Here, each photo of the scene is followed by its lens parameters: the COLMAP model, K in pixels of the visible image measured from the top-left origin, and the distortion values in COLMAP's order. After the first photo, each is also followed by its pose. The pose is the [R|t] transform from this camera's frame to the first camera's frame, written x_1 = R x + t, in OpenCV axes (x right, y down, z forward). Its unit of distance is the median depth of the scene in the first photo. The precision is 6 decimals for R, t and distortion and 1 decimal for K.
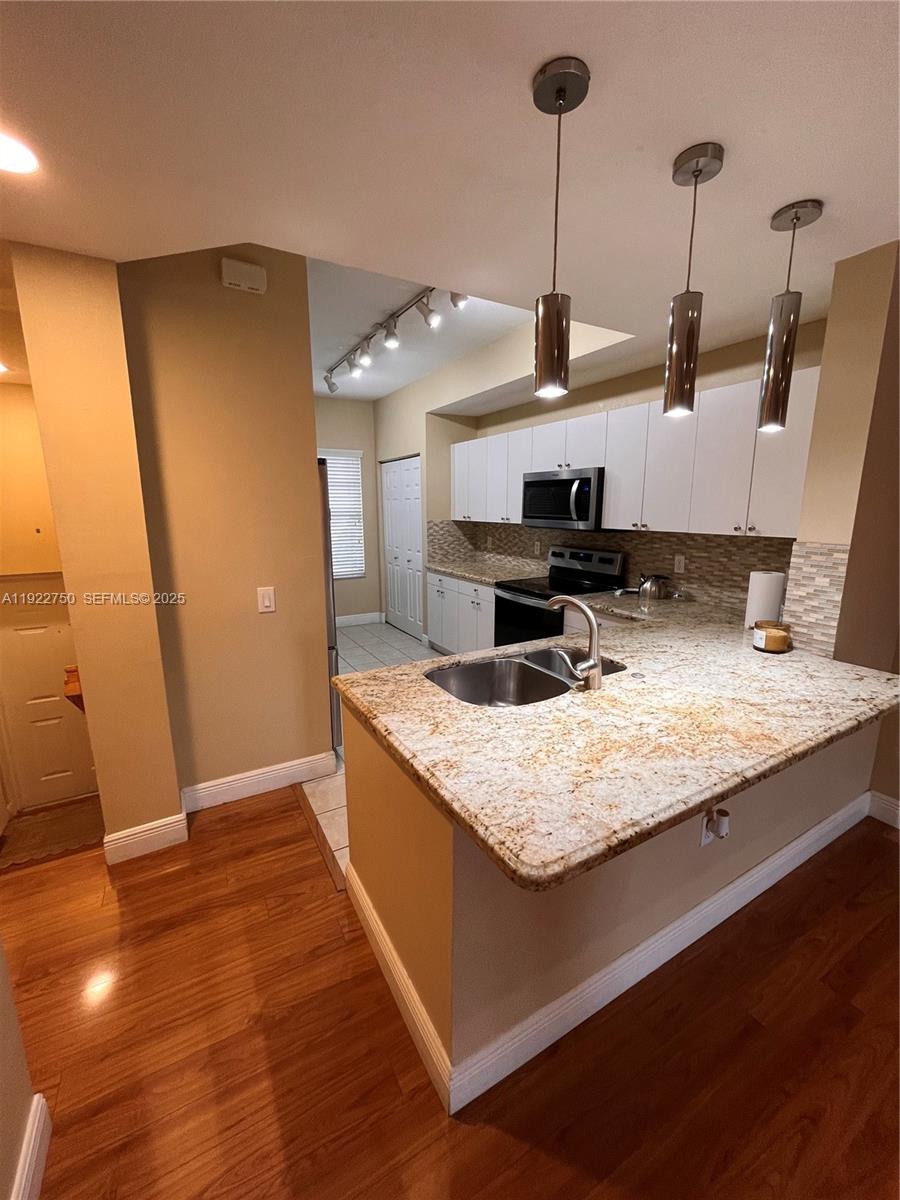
lens RADIAL K [[482.7, 0, 451.0], [0, 482.7, 601.5], [0, 0, 1]] dist [-0.004454, 0.000057]
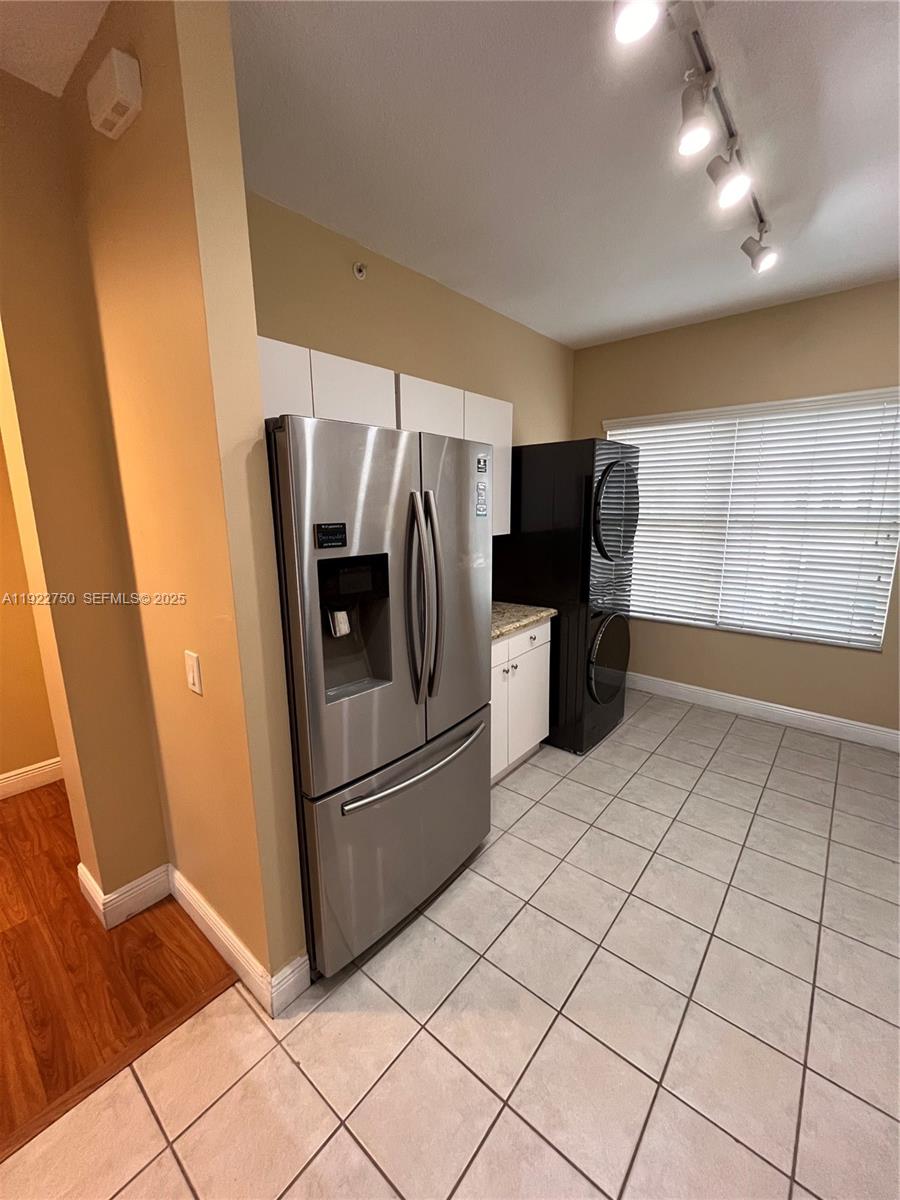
lens RADIAL K [[482.7, 0, 454.0], [0, 482.7, 599.2], [0, 0, 1]] dist [-0.004454, 0.000057]
pose [[0.356764, 0.182789, -0.916137, 0.198743], [-0.179304, 0.975836, 0.124875, -0.167990], [0.916826, 0.119716, 0.380918, 0.805294]]
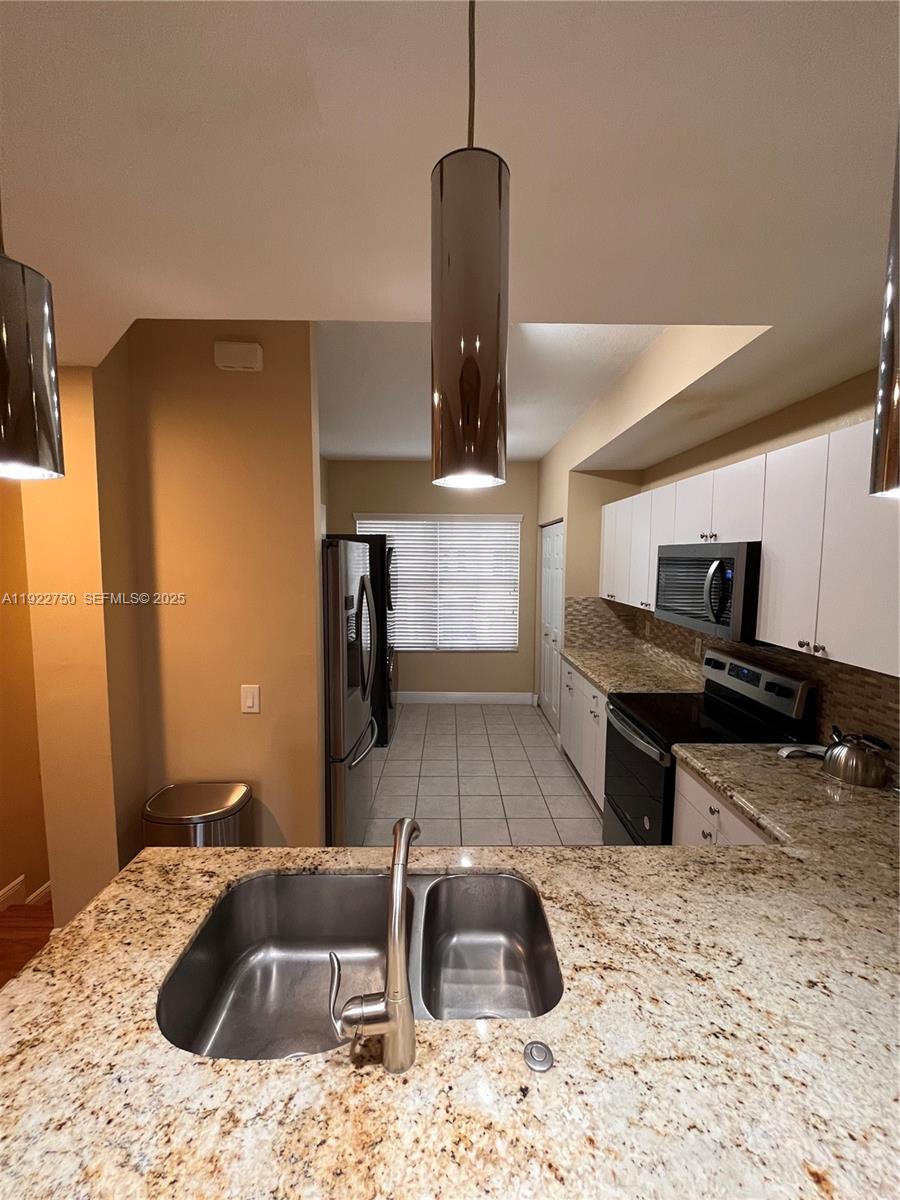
lens RADIAL K [[482.7, 0, 453.3], [0, 482.7, 597.8], [0, 0, 1]] dist [-0.004454, 0.000057]
pose [[0.874639, 0.050015, -0.482188, 0.275474], [-0.104536, 0.990721, -0.086856, -0.113889], [0.473370, 0.126374, 0.871752, 0.289161]]
